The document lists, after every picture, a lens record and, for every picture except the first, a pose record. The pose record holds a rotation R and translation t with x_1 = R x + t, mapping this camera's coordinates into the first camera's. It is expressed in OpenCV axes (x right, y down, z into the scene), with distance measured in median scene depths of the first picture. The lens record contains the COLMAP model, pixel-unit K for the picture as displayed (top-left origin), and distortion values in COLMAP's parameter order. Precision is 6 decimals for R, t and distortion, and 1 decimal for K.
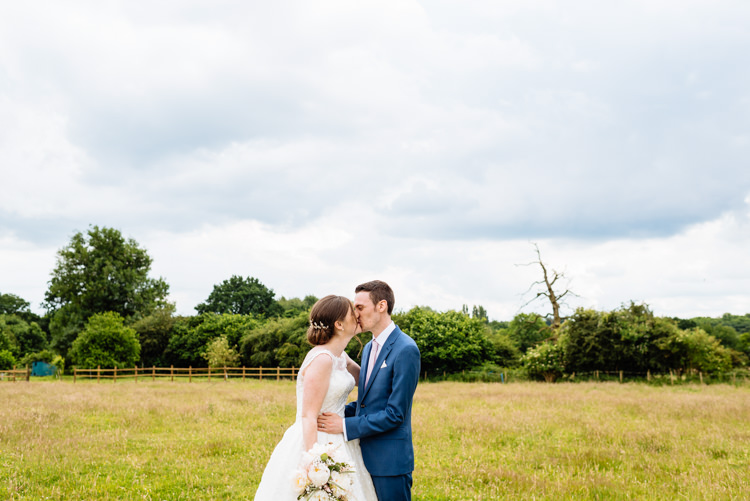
lens RADIAL K [[784.3, 0, 372.4], [0, 784.3, 248.8], [0, 0, 1]] dist [0.025975, 0.000000]
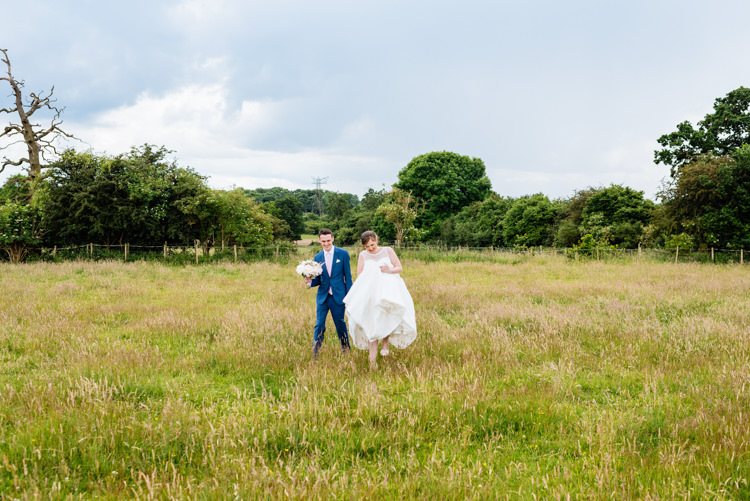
lens RADIAL K [[784.3, 0, 367.9], [0, 784.3, 252.4], [0, 0, 1]] dist [0.025975, 0.000000]
pose [[0.830268, -0.006459, 0.557328, 0.108586], [-0.085195, 0.986712, 0.138352, 0.049720], [-0.550815, -0.162350, 0.818685, 0.321731]]
